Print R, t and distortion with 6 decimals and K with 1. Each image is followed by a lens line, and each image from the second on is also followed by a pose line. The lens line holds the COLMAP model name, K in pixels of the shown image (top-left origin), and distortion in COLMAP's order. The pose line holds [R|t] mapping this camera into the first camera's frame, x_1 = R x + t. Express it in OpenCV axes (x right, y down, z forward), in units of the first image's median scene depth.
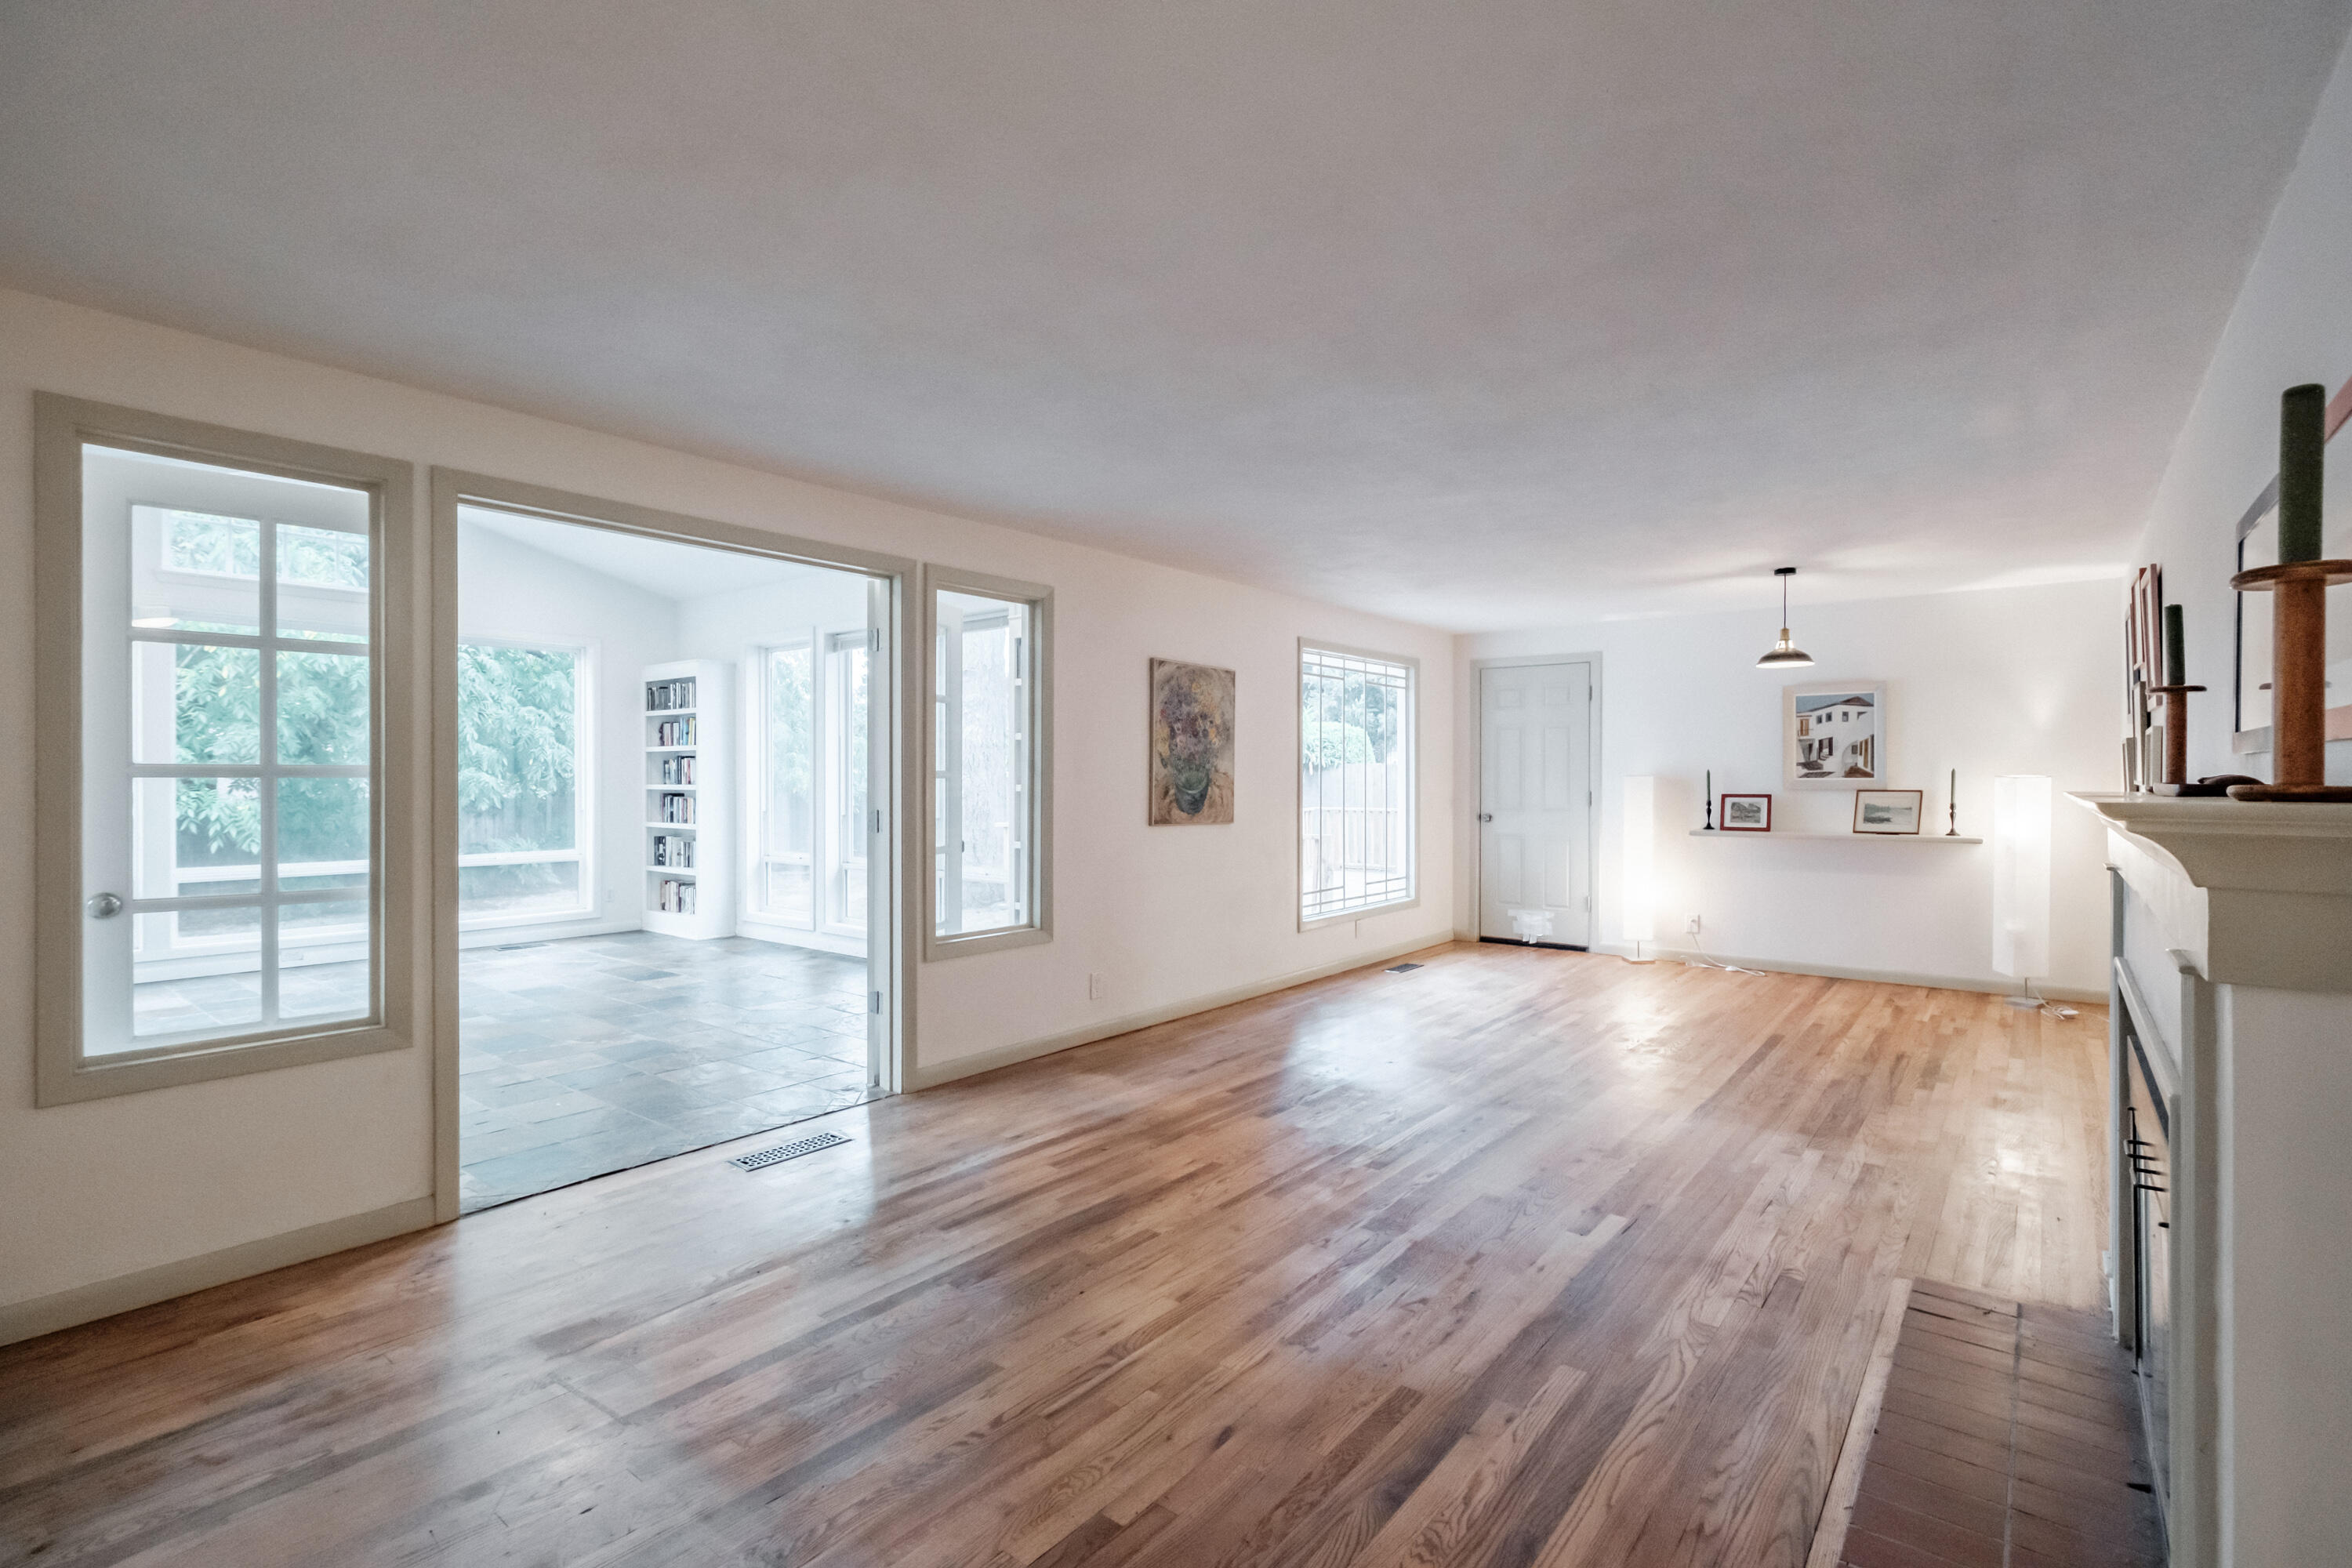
lens RADIAL K [[1083.2, 0, 1180.1], [0, 1083.2, 783.1], [0, 0, 1]] dist [-0.003684, -0.000111]
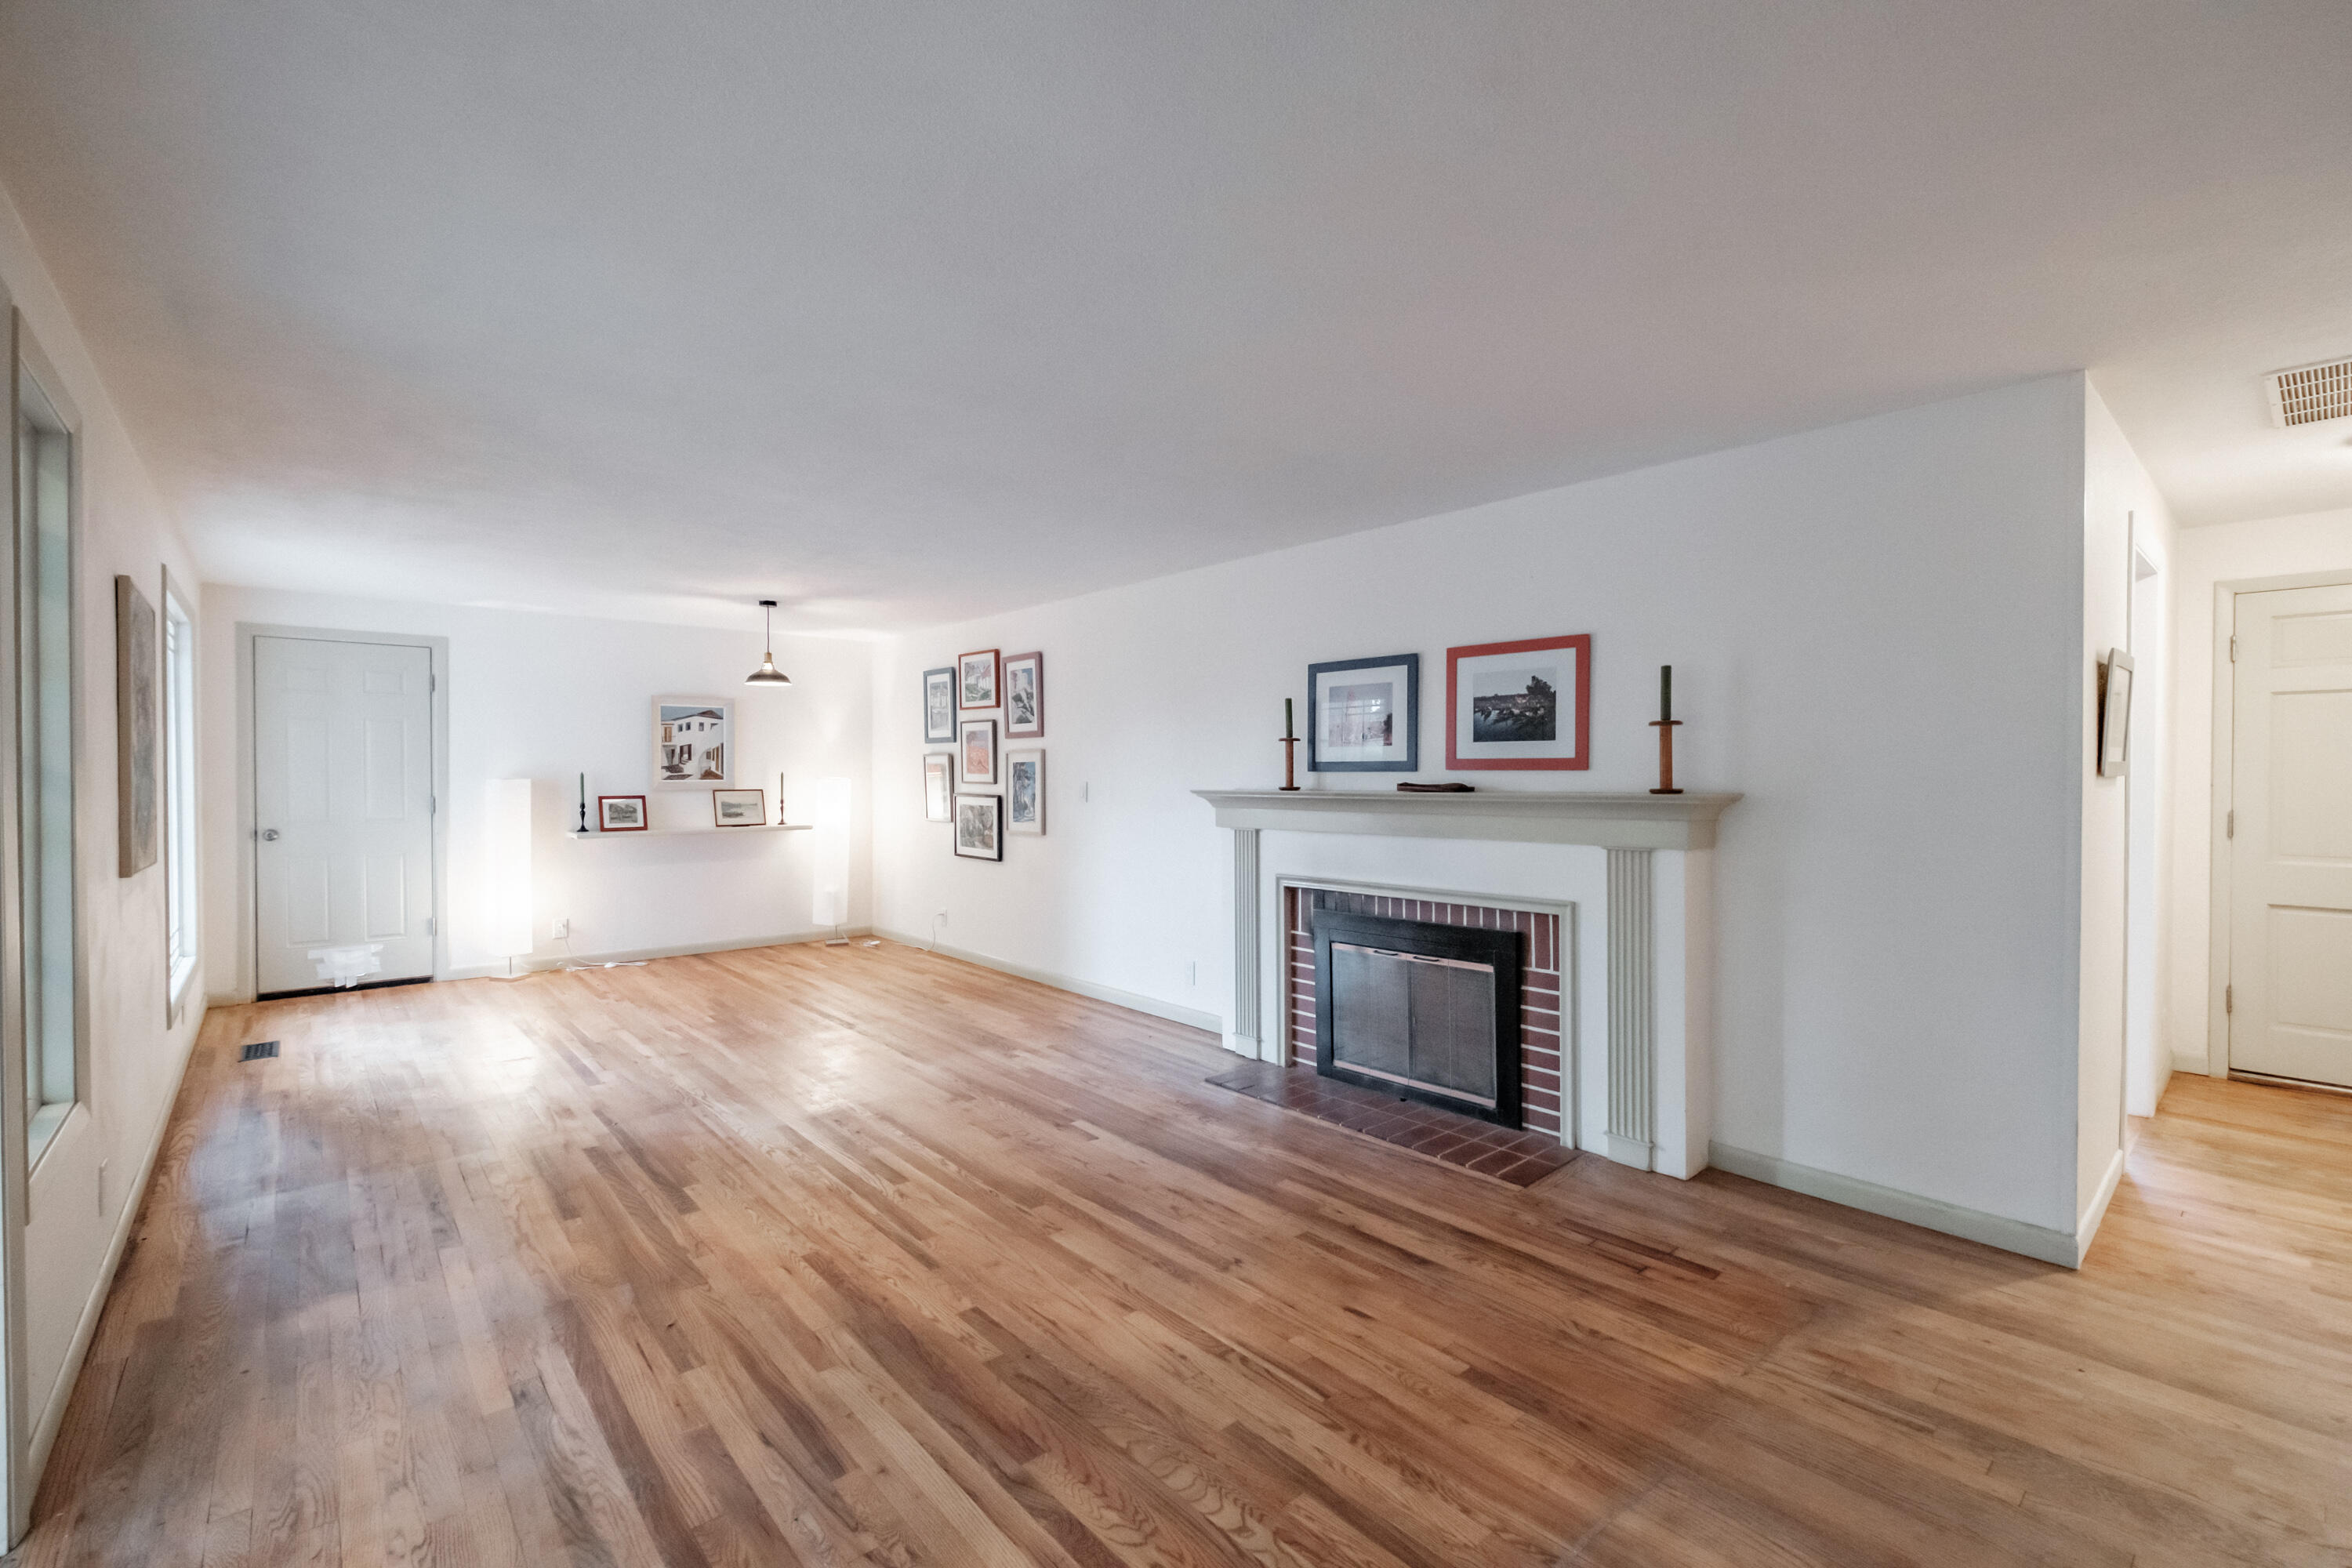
lens RADIAL K [[1012.8, 0, 1176.8], [0, 1012.8, 782.1], [0, 0, 1]] dist [-0.003746, 0.000383]
pose [[0.174866, -0.008365, 0.984557, -0.366631], [0.005249, 0.999958, 0.007563, -0.007932], [-0.984578, 0.003846, 0.174903, 0.317293]]
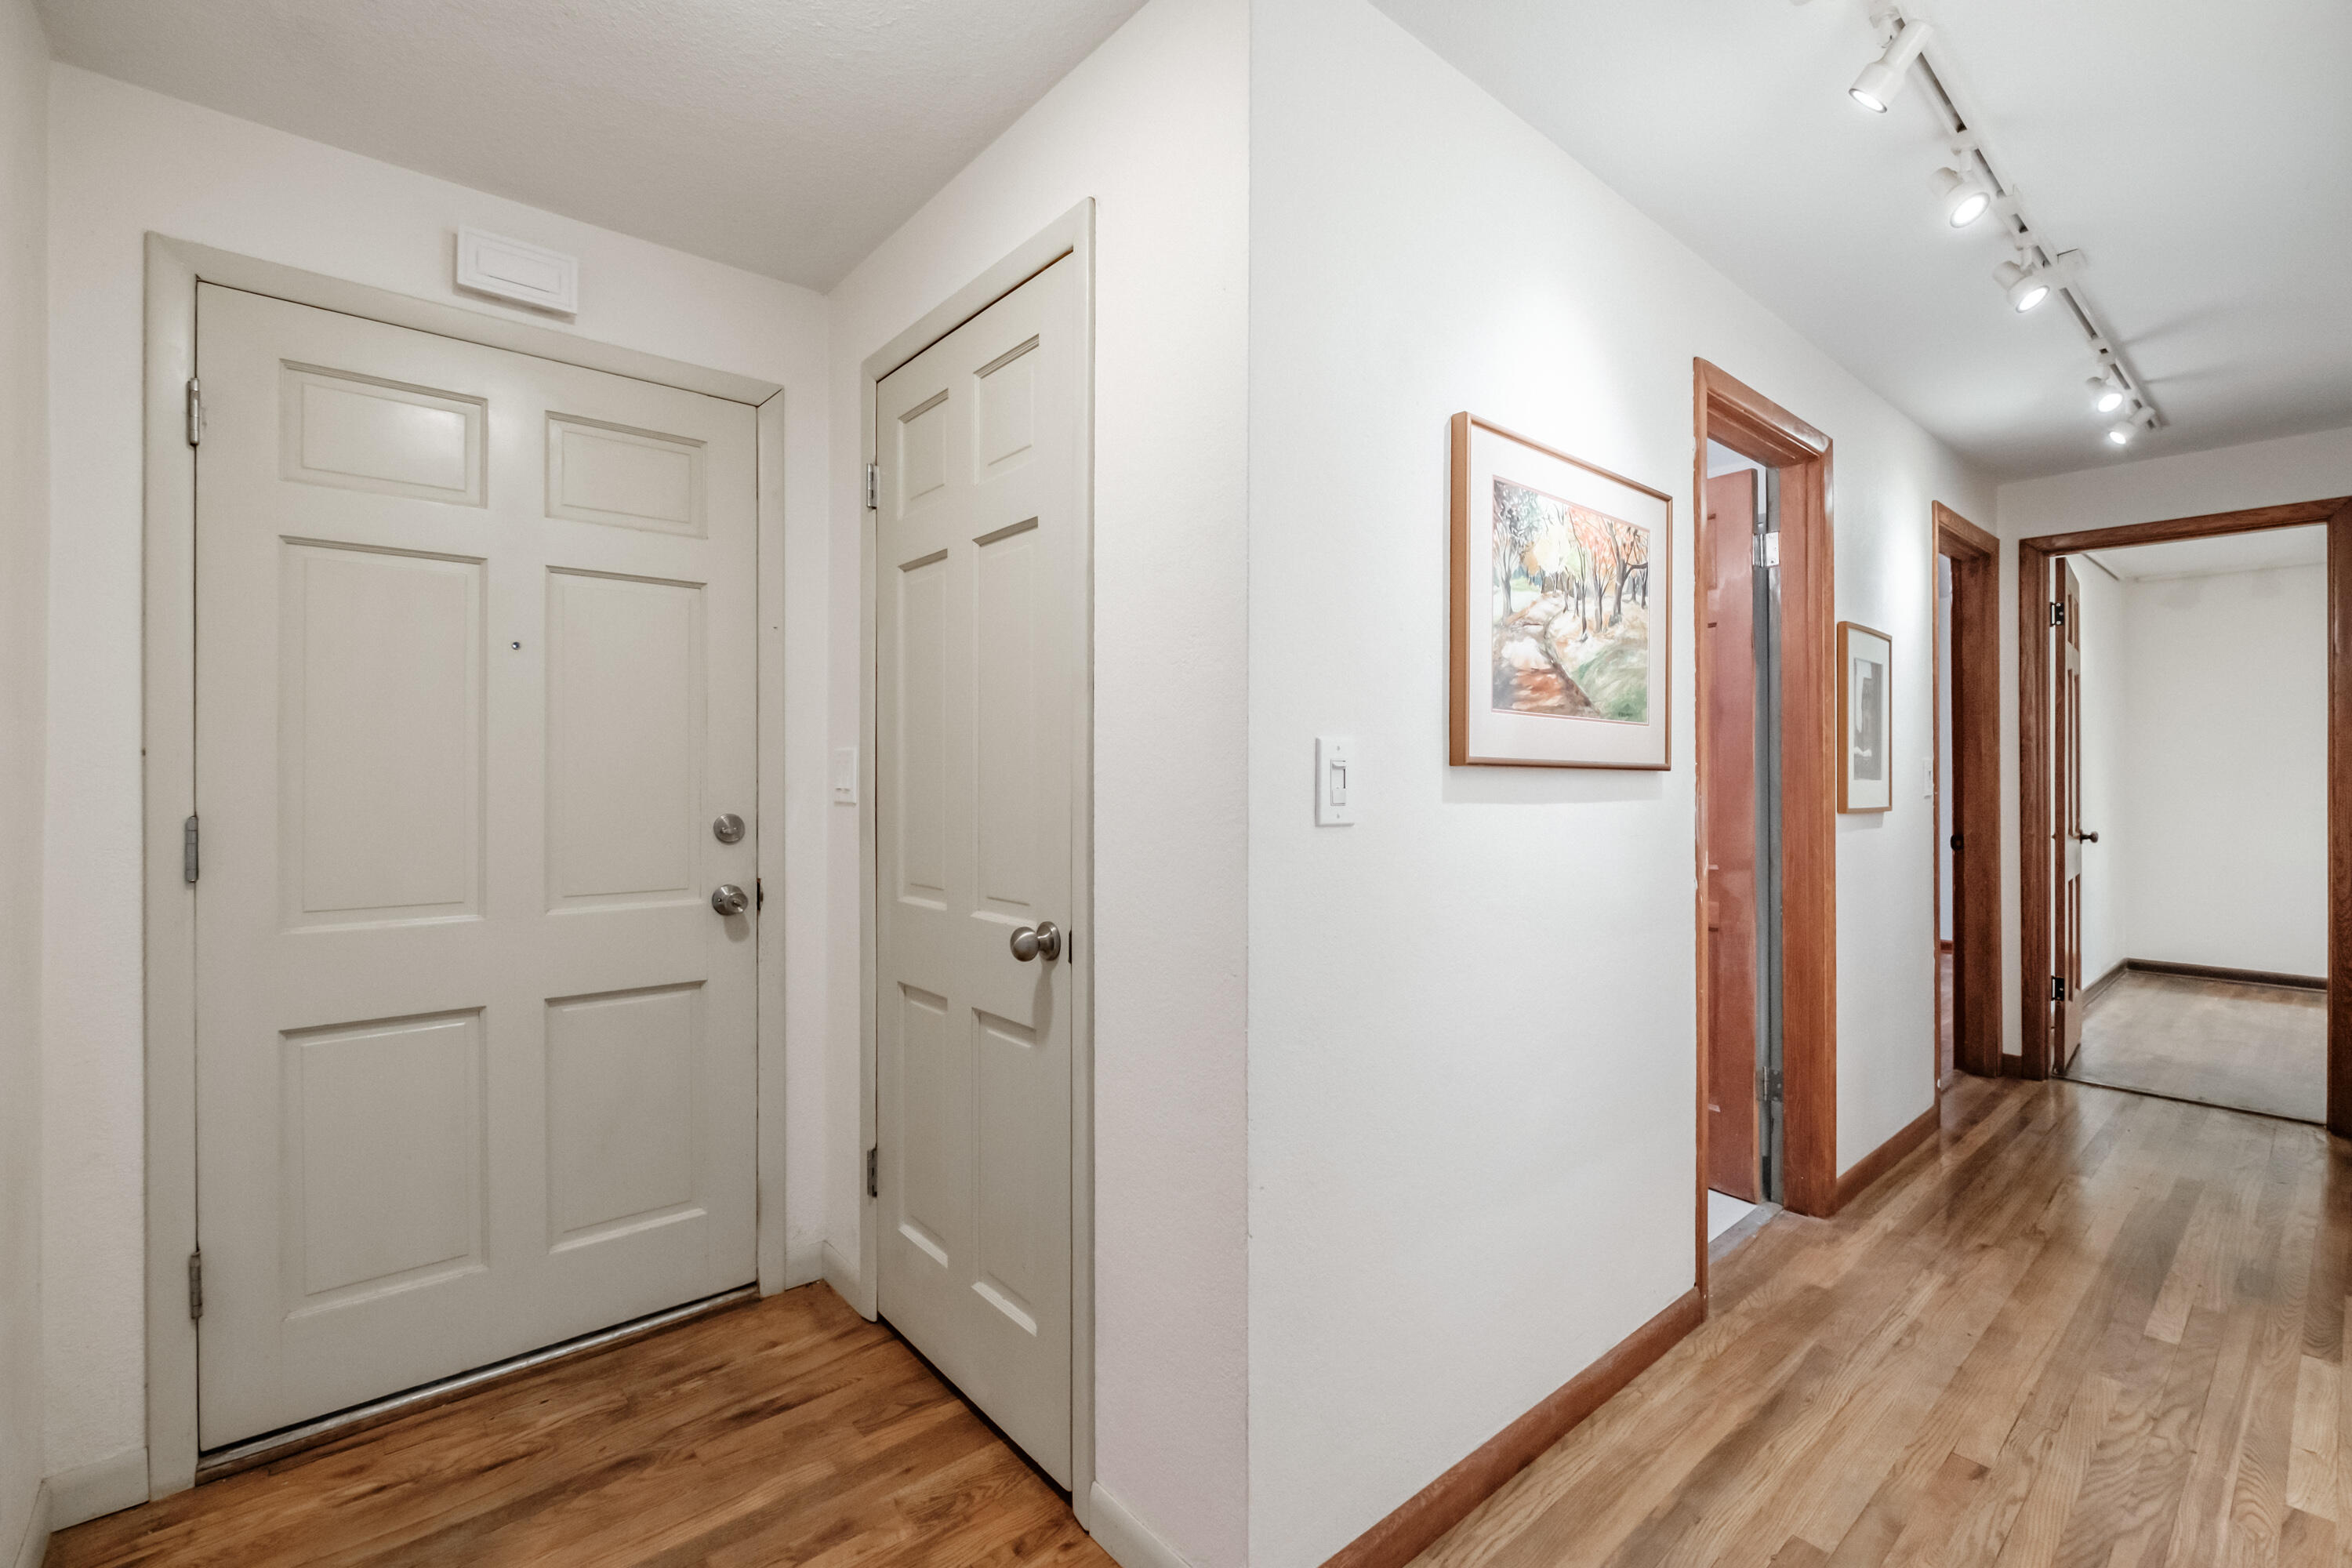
lens RADIAL K [[1012.8, 0, 1171.6], [0, 1012.8, 780.2], [0, 0, 1]] dist [-0.003746, 0.000383]
pose [[-0.981000, -0.001106, 0.194005, -0.186824], [0.000845, 0.999950, 0.009971, -0.001864], [-0.194007, 0.009945, -0.980950, 0.181195]]
